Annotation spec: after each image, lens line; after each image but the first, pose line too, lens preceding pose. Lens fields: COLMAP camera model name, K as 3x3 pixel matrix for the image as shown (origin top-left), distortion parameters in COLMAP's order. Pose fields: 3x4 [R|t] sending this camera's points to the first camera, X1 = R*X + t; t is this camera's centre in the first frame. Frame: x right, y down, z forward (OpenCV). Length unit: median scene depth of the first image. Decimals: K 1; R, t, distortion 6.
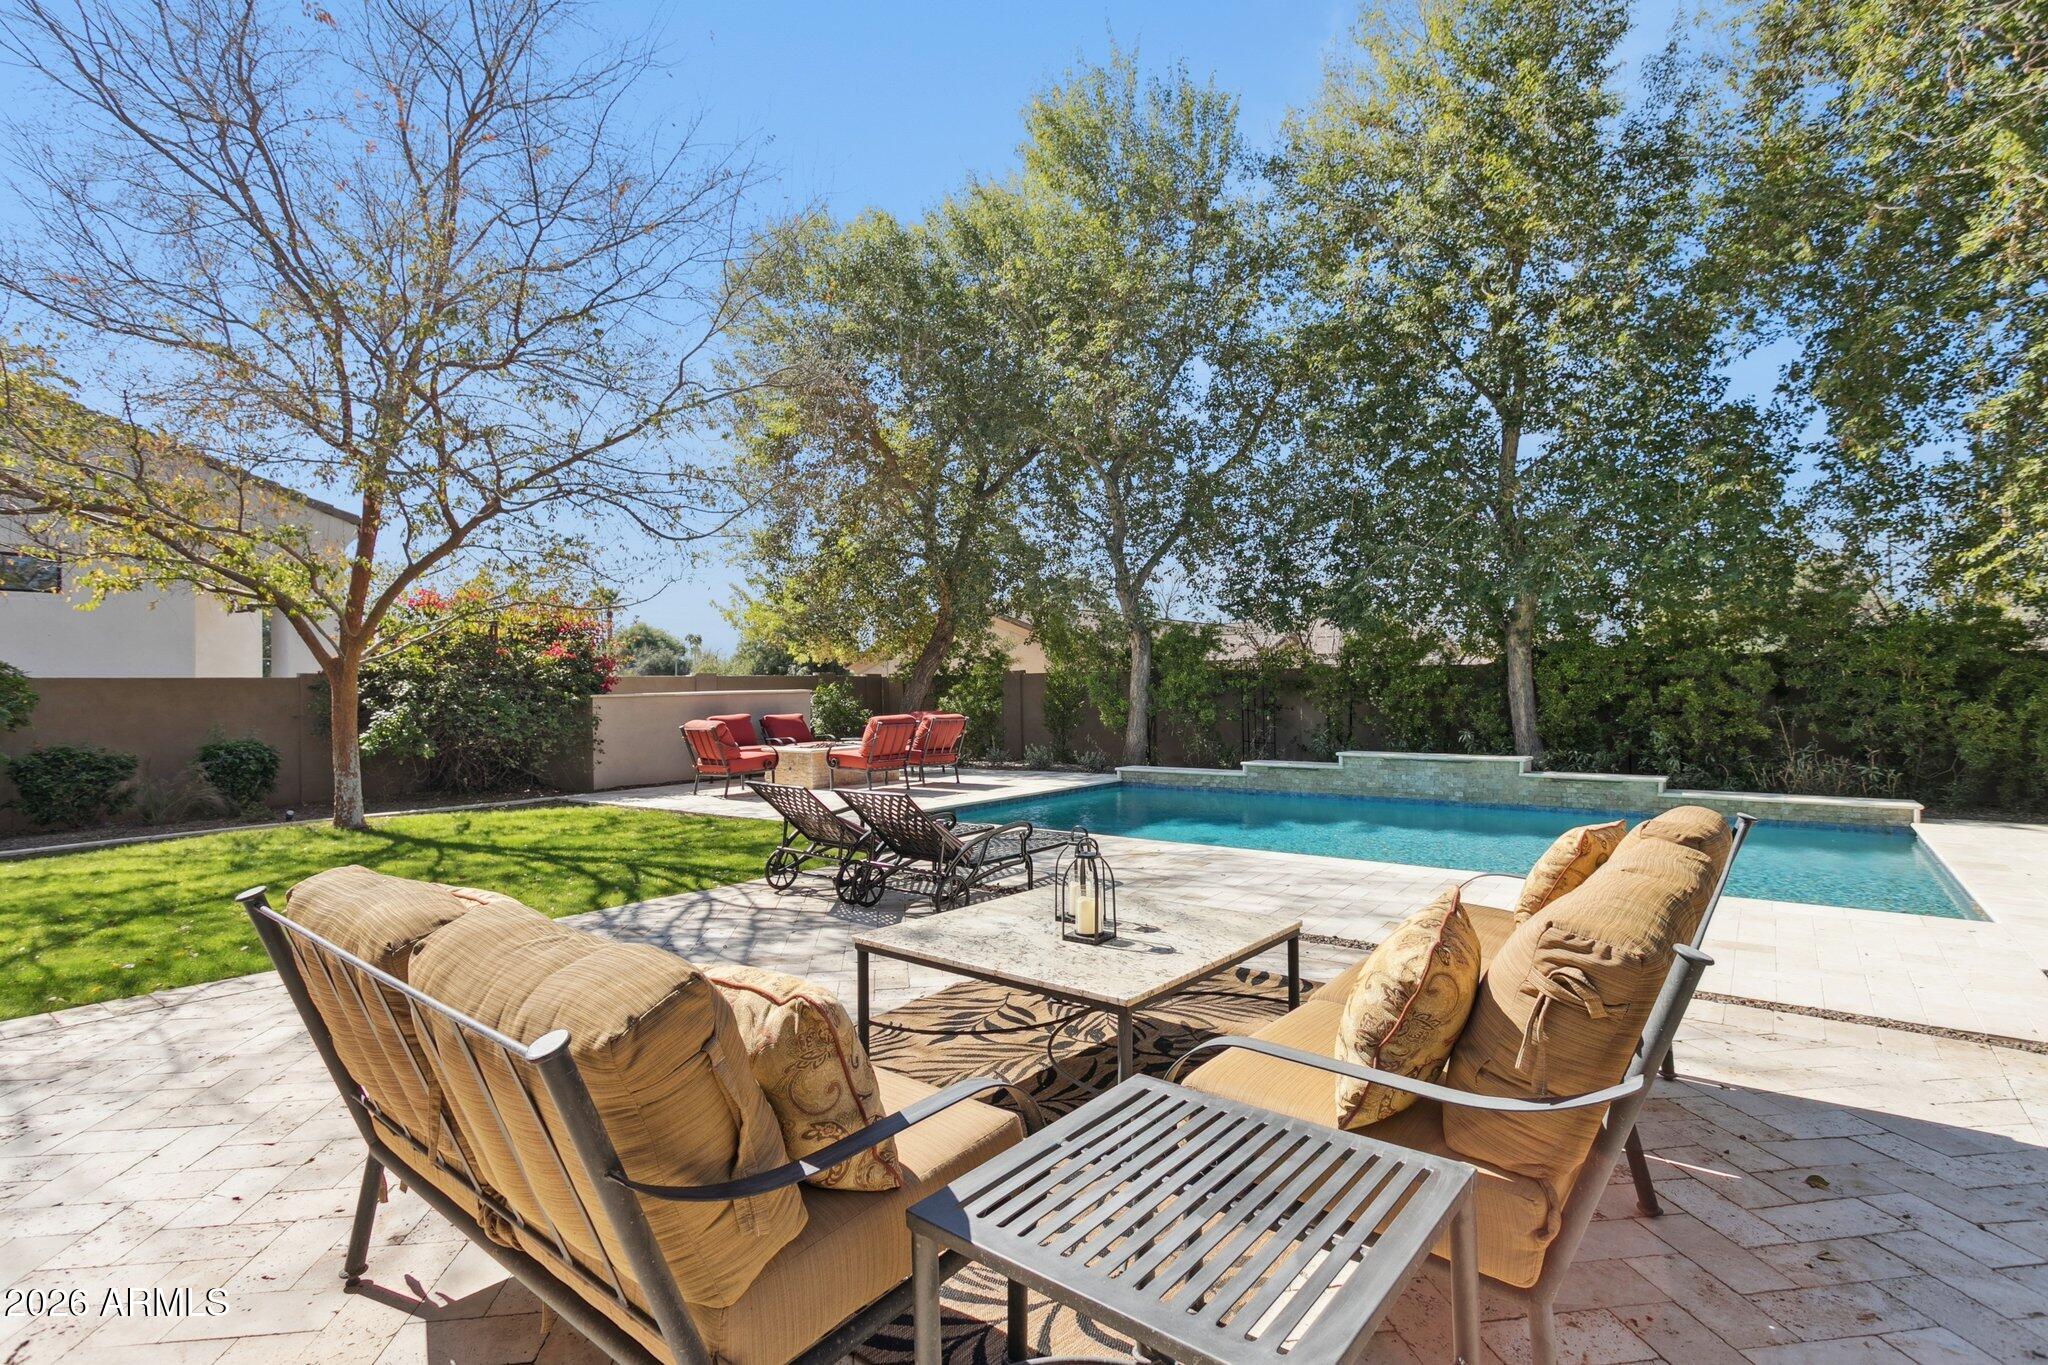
lens RADIAL K [[966.7, 0, 1023.8], [0, 966.7, 673.3], [0, 0, 1]] dist [0.005919, -0.000380]
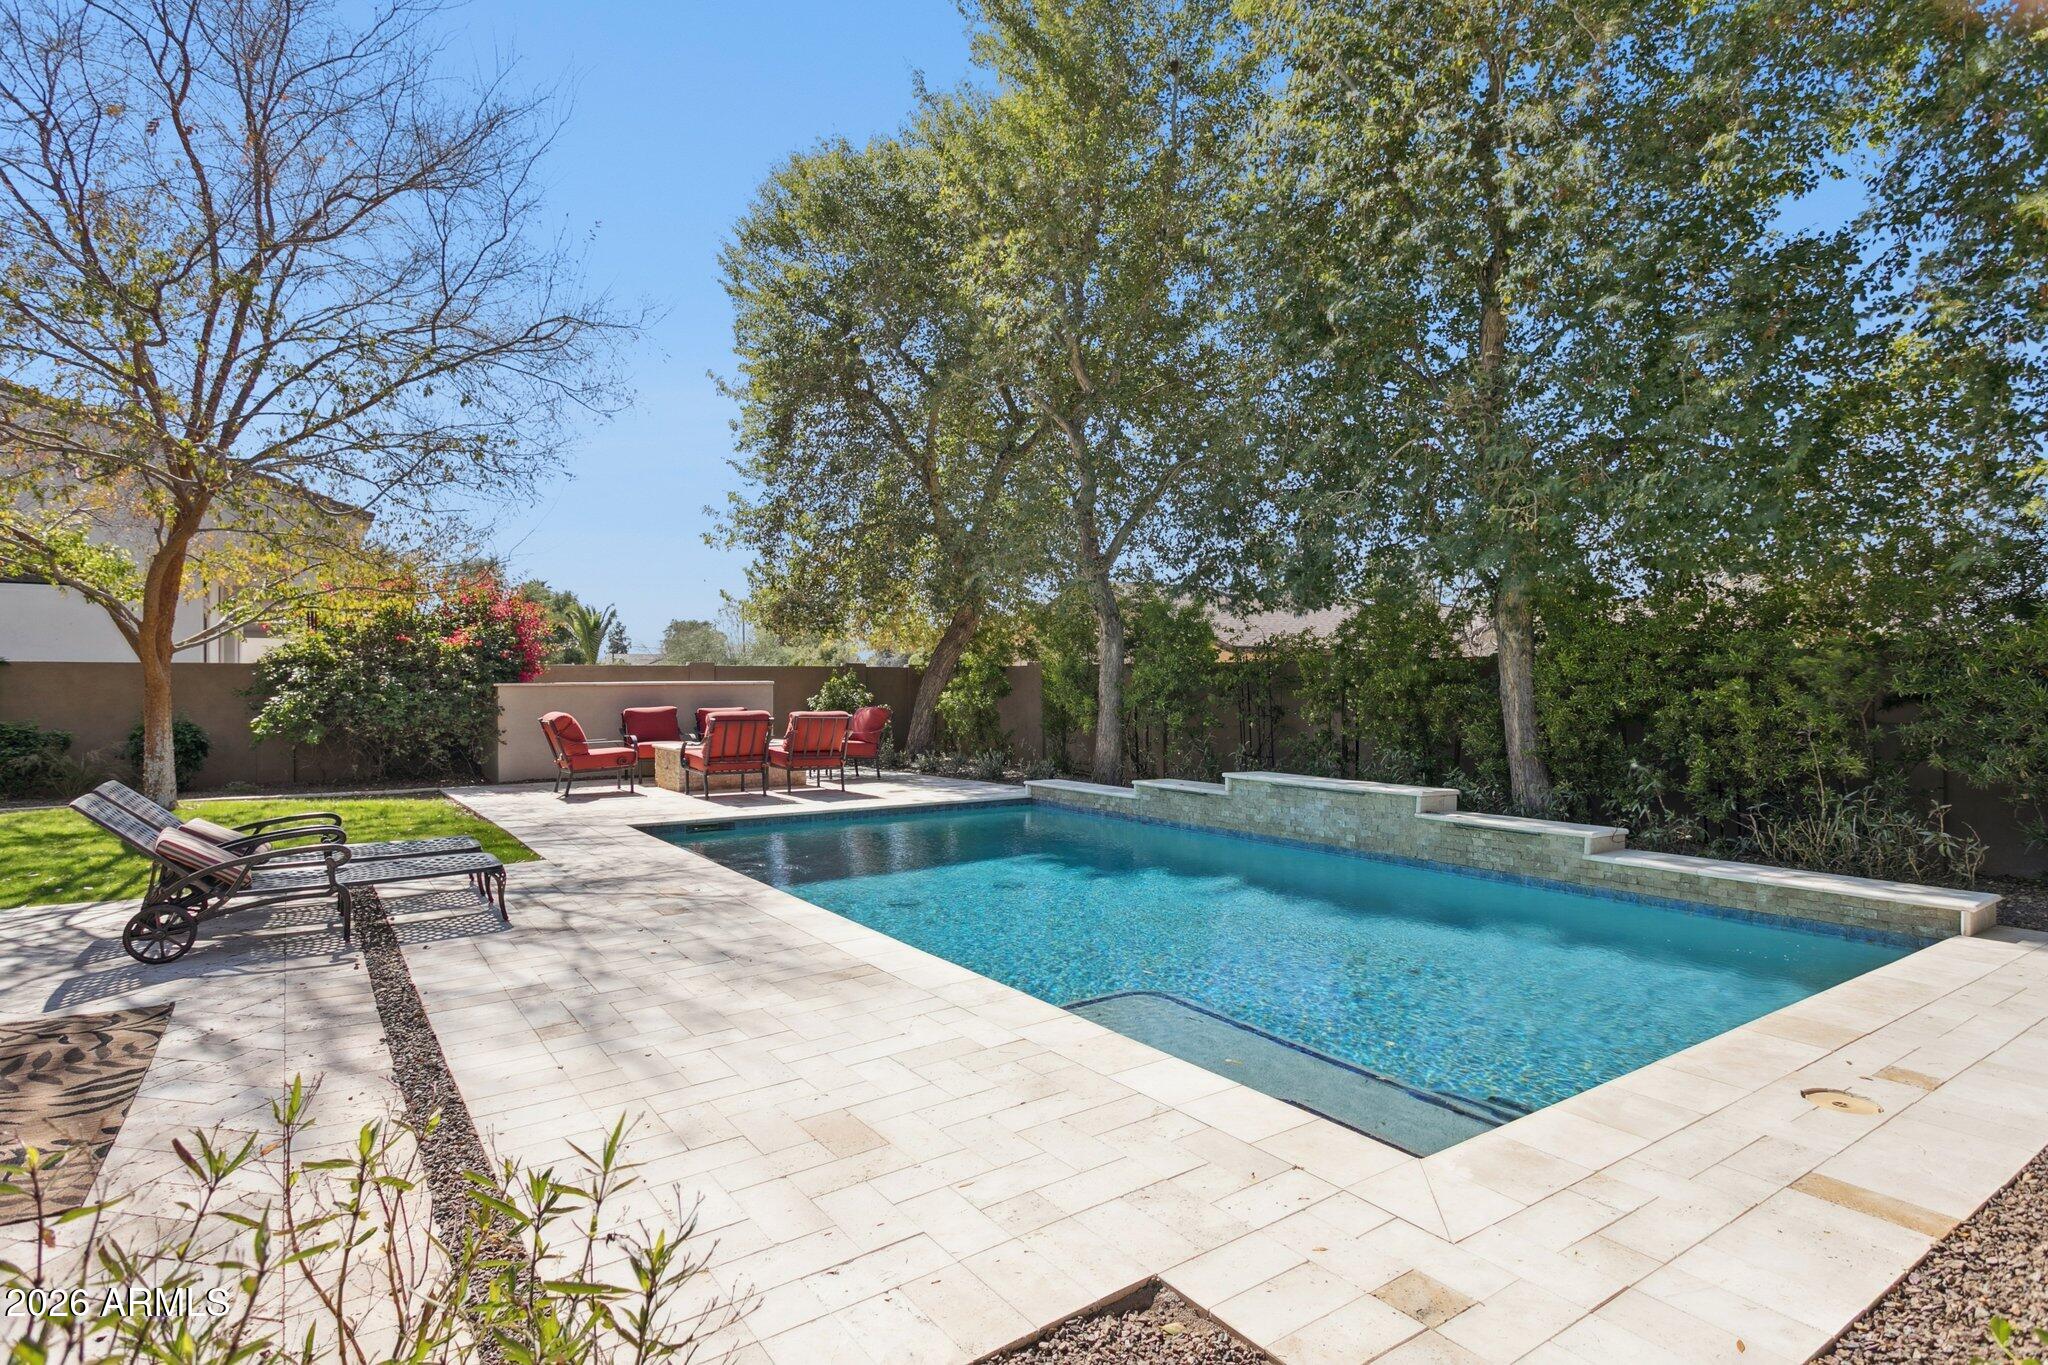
lens RADIAL K [[1054.0, 0, 1024.0], [0, 1054.0, 682.5], [0, 0, 1]] dist [-0.007268, -0.001704]
pose [[0.955413, 0.011744, -0.295039, 0.389465], [-0.006128, 0.999782, 0.019954, -0.002702], [0.295209, -0.017257, 0.955277, 0.170123]]
